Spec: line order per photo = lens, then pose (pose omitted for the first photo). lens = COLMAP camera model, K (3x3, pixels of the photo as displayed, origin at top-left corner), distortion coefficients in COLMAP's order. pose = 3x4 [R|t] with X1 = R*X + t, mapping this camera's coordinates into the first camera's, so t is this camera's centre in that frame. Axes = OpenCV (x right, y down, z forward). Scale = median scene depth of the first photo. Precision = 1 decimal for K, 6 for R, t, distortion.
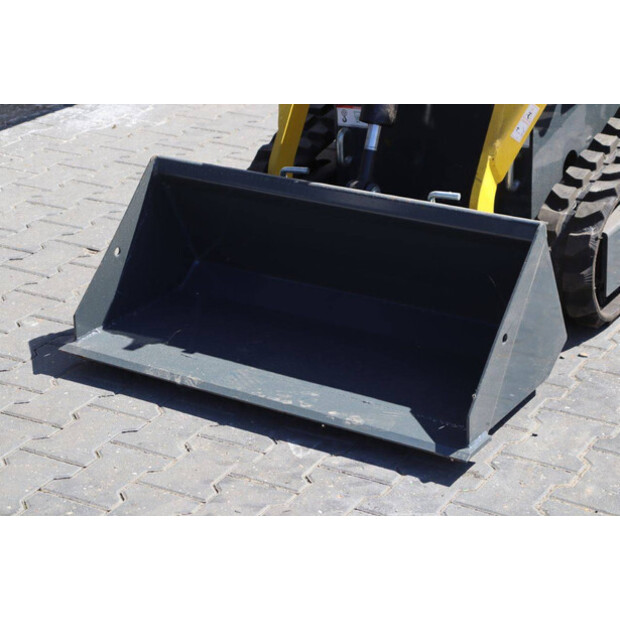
lens RADIAL K [[1472.3, 0, 320.7], [0, 1472.3, 285.2], [0, 0, 1]] dist [0.453861, 0.000000]
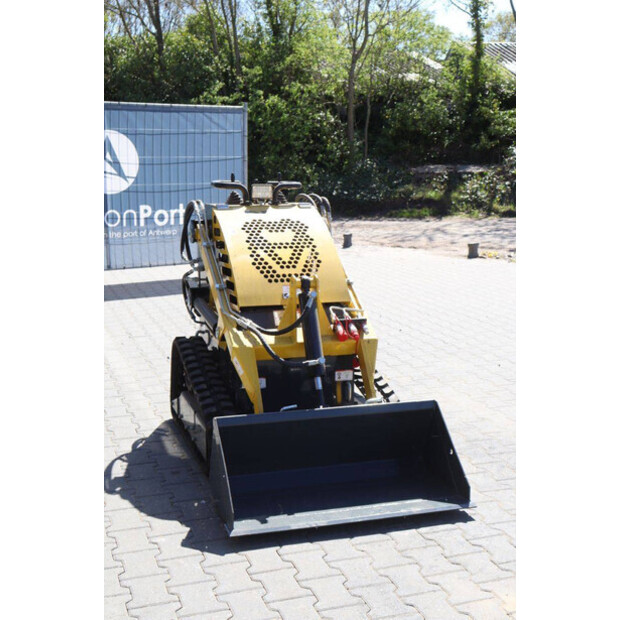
lens RADIAL K [[853.5, 0, 309.8], [0, 853.5, 314.3], [0, 0, 1]] dist [0.084762, 0.000000]
pose [[0.641333, -0.094387, 0.761435, -0.842573], [0.271551, 0.956094, -0.110202, -0.065865], [-0.717602, 0.277445, 0.638805, 0.257012]]
